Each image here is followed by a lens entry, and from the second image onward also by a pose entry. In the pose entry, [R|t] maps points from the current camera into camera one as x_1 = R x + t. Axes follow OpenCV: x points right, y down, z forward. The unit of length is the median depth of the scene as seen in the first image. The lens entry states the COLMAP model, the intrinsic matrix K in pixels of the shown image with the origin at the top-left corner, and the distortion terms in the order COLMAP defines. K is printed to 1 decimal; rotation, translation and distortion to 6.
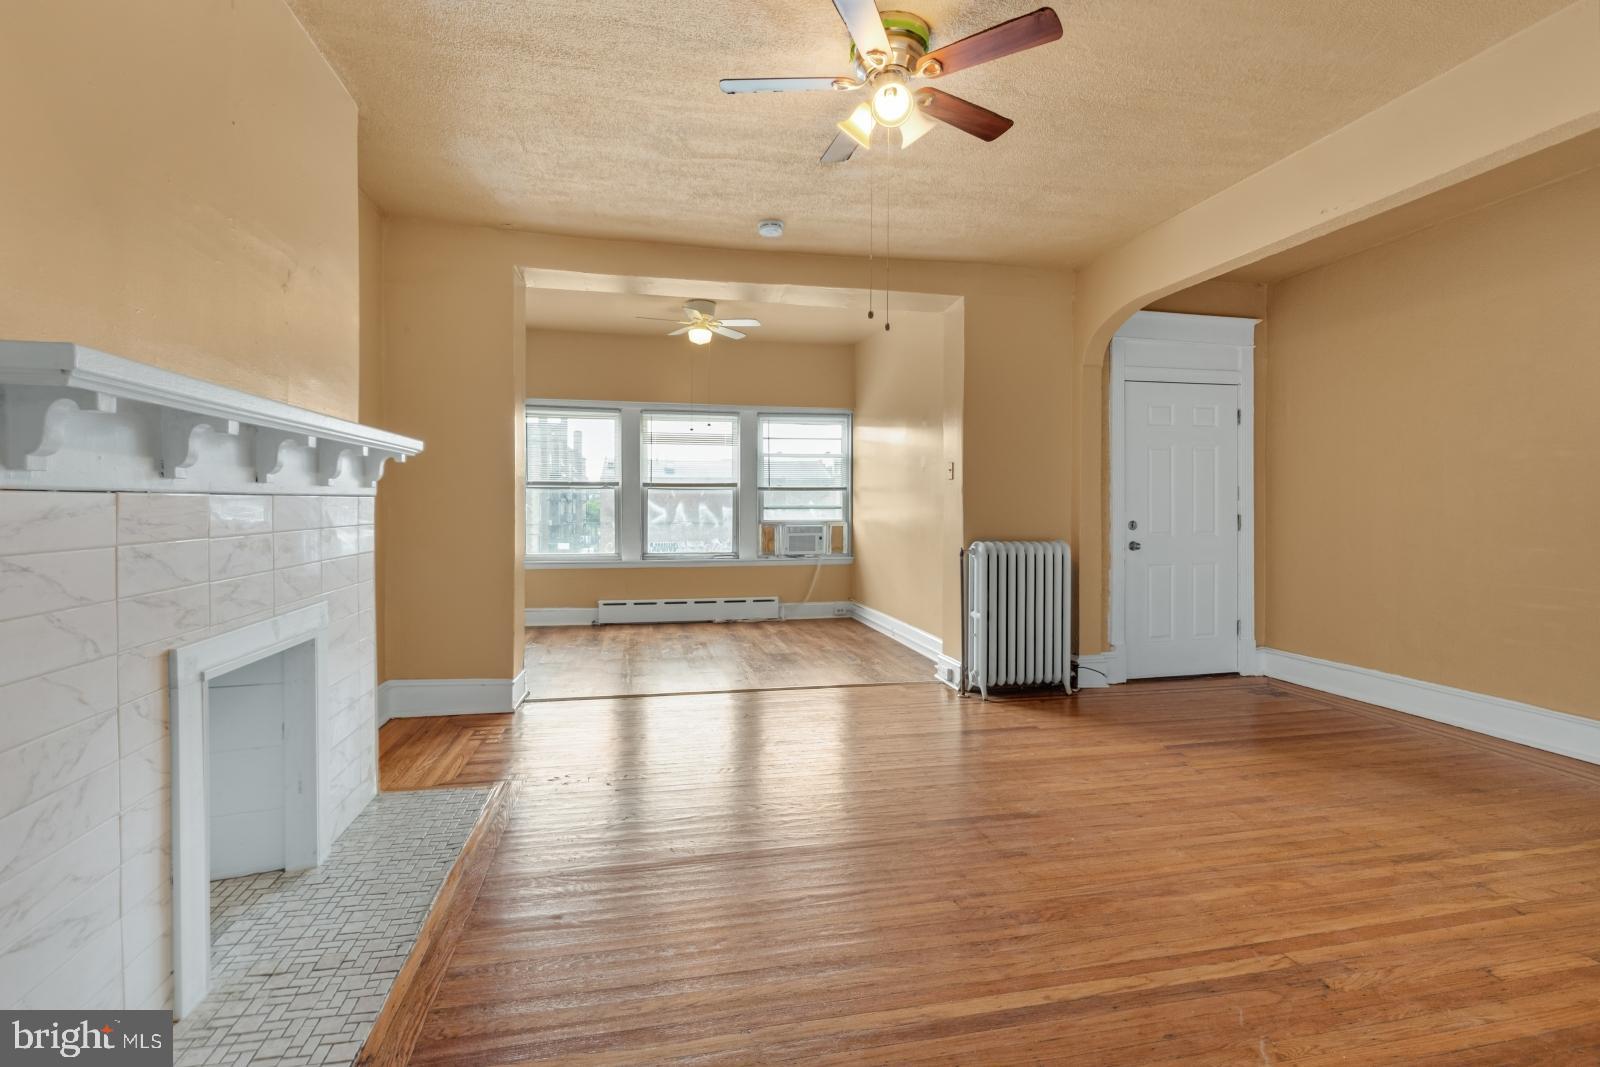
lens RADIAL K [[736.6, 0, 794.8], [0, 736.6, 519.1], [0, 0, 1]] dist [-0.000127, -0.000528]
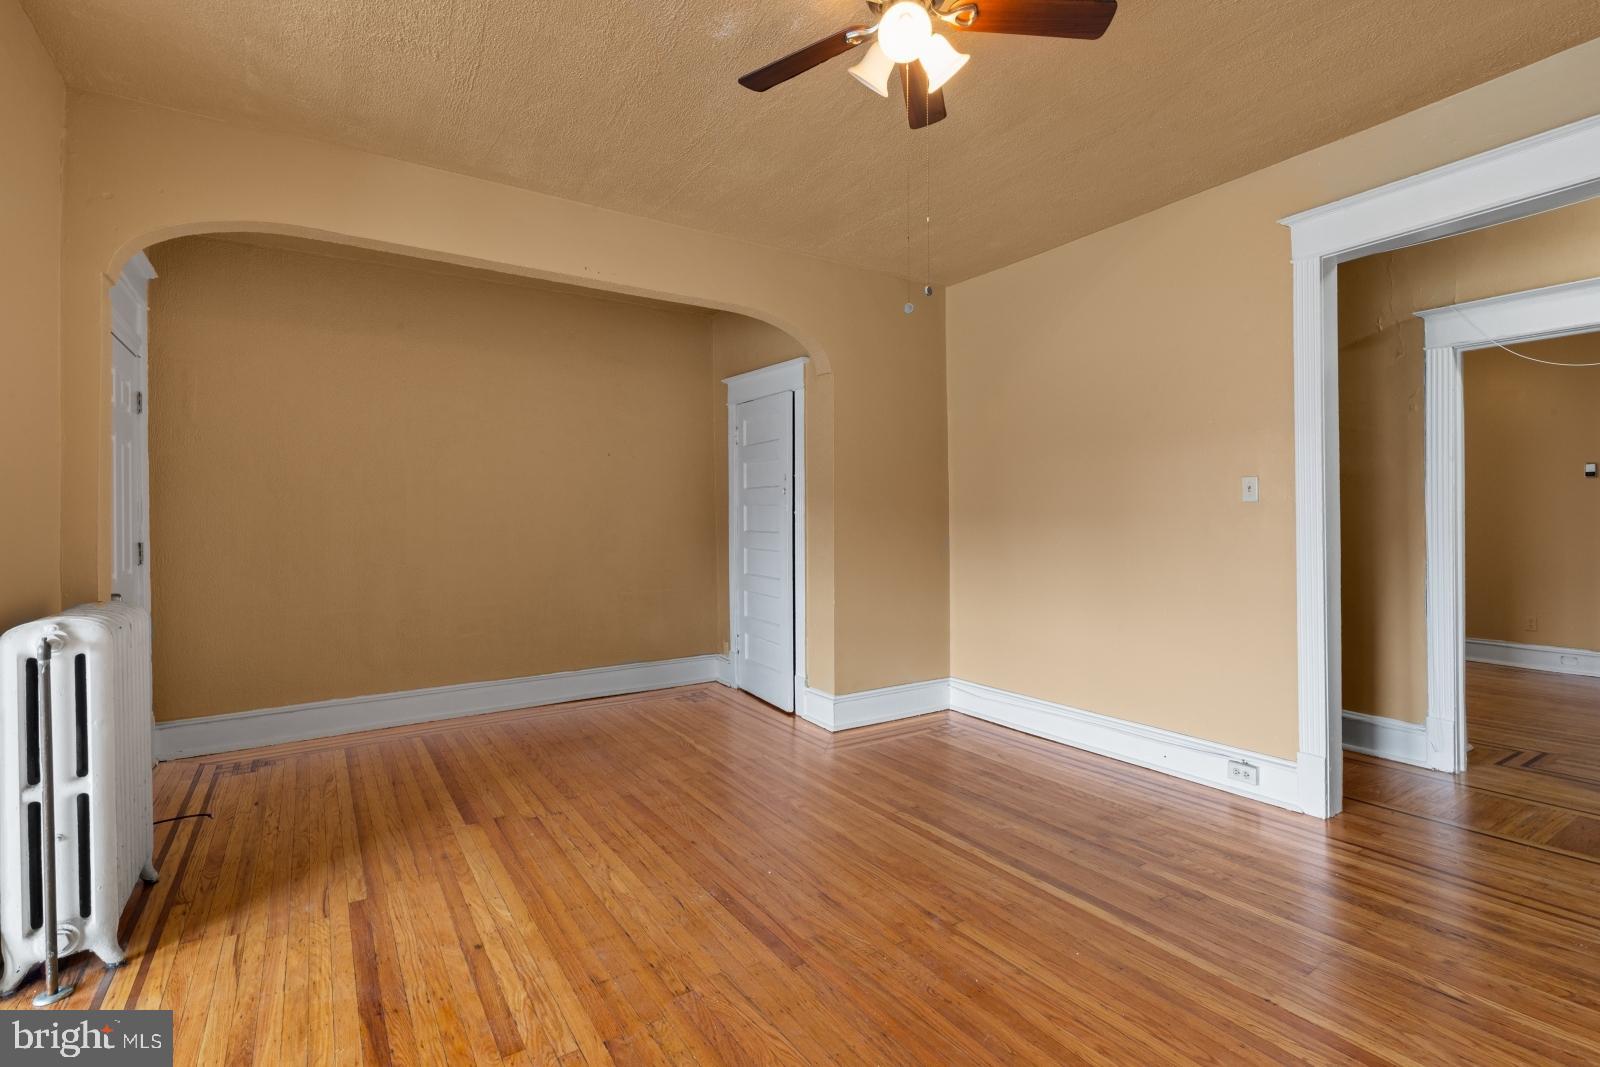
lens RADIAL K [[736.6, 0, 794.8], [0, 736.6, 519.1], [0, 0, 1]] dist [-0.000127, -0.000528]
pose [[-0.358983, 0.001018, 0.933343, -0.287659], [0.026573, 0.999605, 0.009130, -0.019595], [-0.932966, 0.028079, -0.358869, 0.699983]]
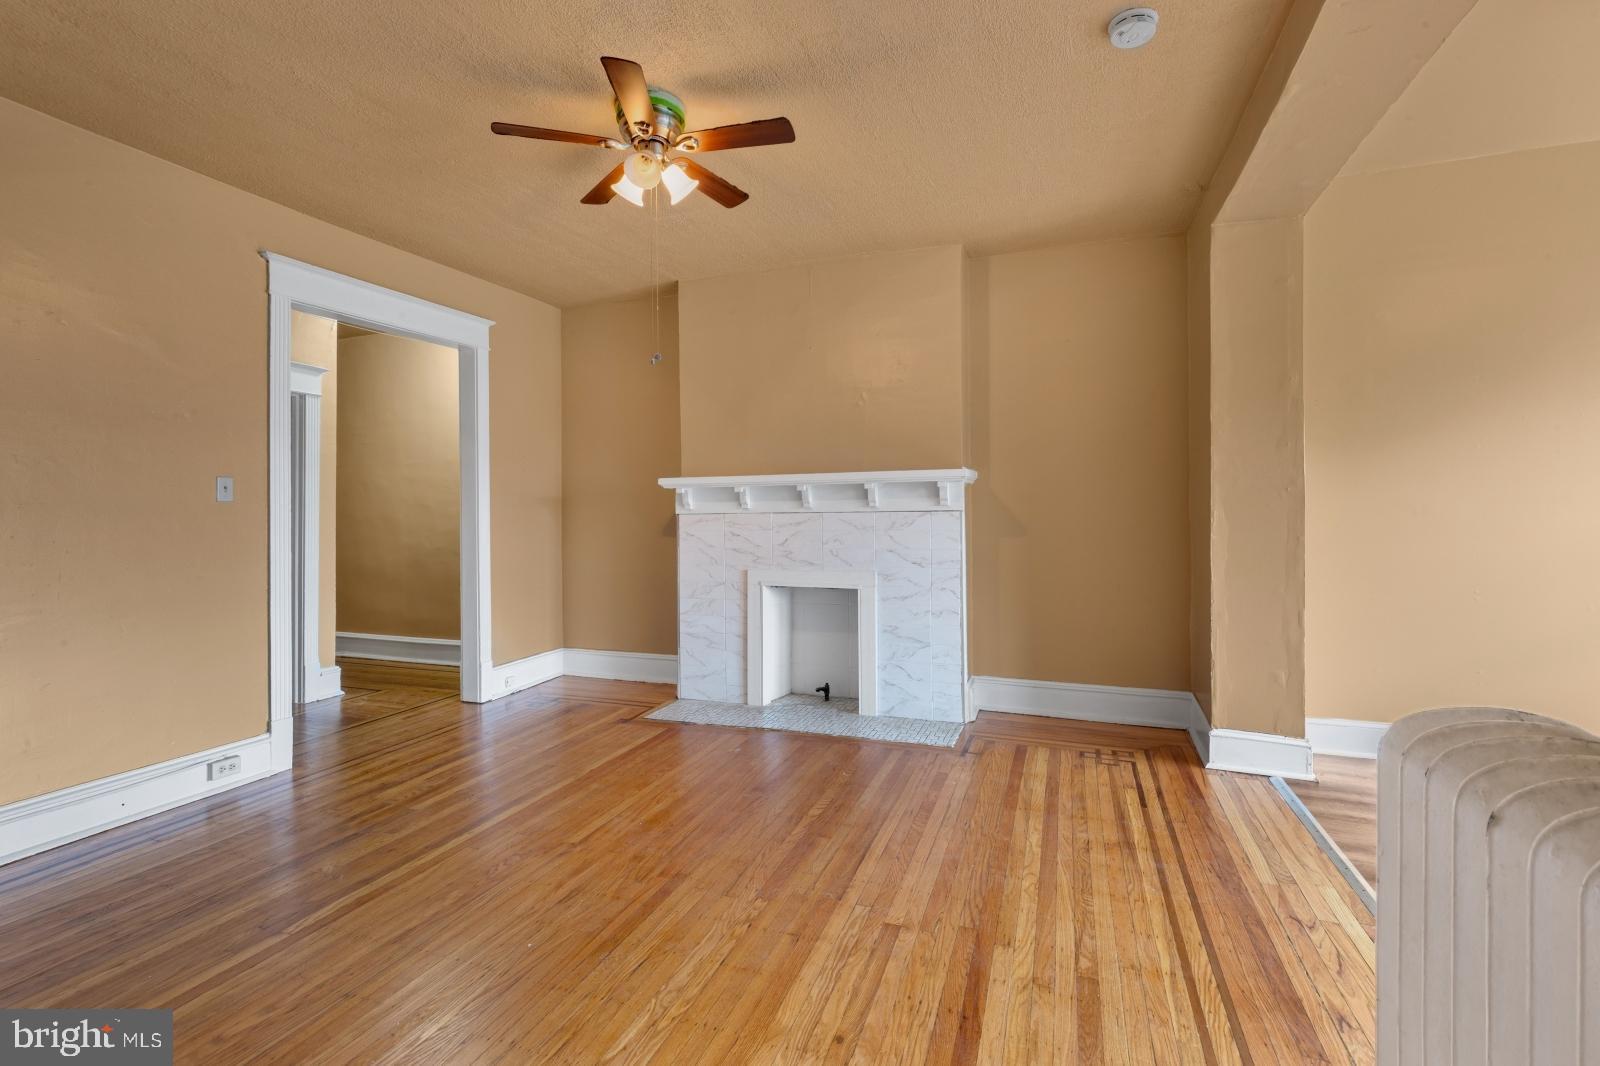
lens RADIAL K [[738.7, 0, 786.0], [0, 738.7, 522.9], [0, 0, 1]] dist [0.003981, -0.000044]
pose [[-0.539163, 0.009116, -0.842152, 0.478362], [-0.013251, 0.999726, 0.019305, -0.018298], [0.842097, 0.021568, -0.538895, 0.883950]]
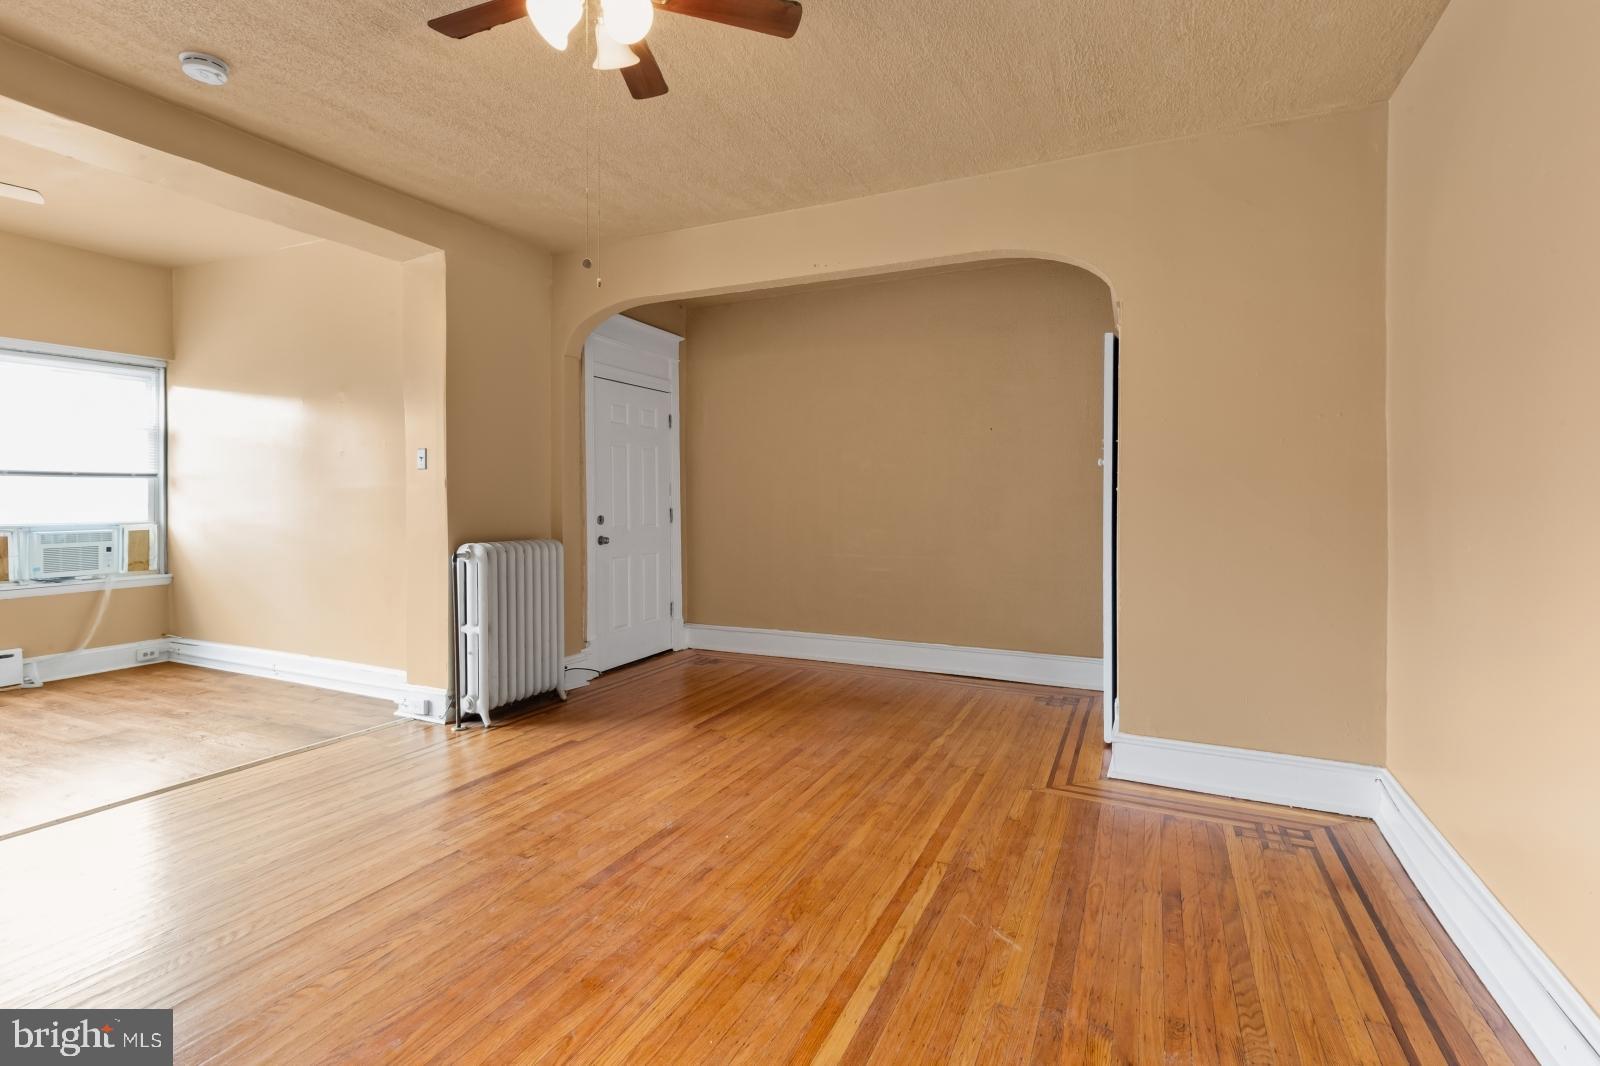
lens RADIAL K [[750.9, 0, 786.9], [0, 750.9, 510.4], [0, 0, 1]] dist [0.008712, -0.000191]
pose [[0.613700, -0.012506, 0.789440, -0.199974], [0.013962, 0.999890, 0.004986, -0.006424], [-0.789416, 0.007962, 0.613807, 0.164877]]
